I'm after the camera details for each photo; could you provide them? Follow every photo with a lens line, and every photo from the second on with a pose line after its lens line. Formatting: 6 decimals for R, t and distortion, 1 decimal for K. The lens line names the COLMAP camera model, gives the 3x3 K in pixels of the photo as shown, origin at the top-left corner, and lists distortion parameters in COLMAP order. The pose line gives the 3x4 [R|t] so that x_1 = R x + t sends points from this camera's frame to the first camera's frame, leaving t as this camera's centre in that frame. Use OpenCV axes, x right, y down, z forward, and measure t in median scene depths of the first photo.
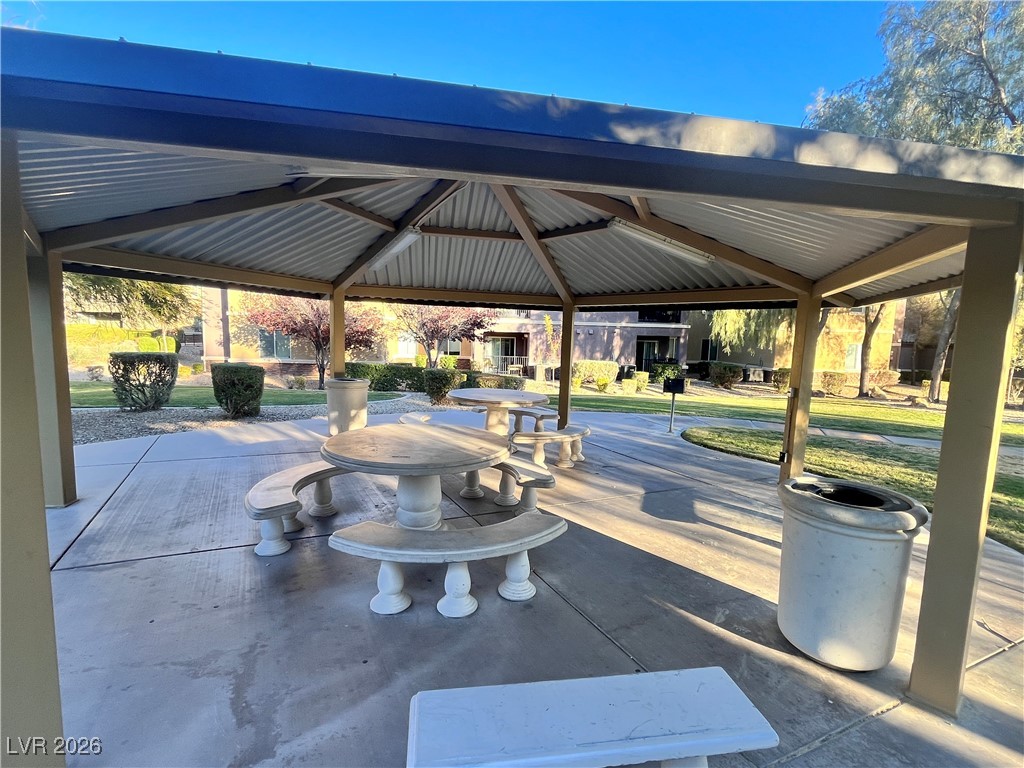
lens RADIAL K [[491.8, 0, 512.0], [0, 491.8, 384.0], [0, 0, 1]] dist [-0.002049, -0.000917]
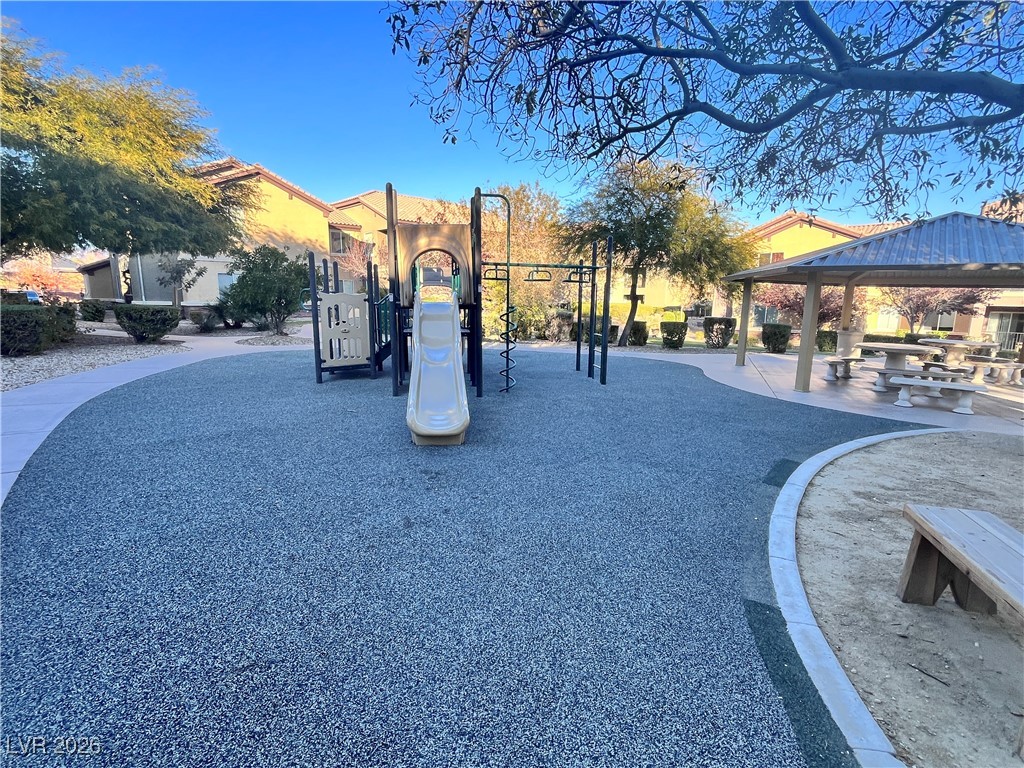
lens RADIAL K [[491.8, 0, 512.0], [0, 491.8, 384.0], [0, 0, 1]] dist [-0.002049, -0.000917]
pose [[0.657152, 0.111907, -0.745405, 0.081996], [-0.077121, 0.993710, 0.081194, 0.049703], [0.749803, 0.004130, 0.661649, -0.428366]]
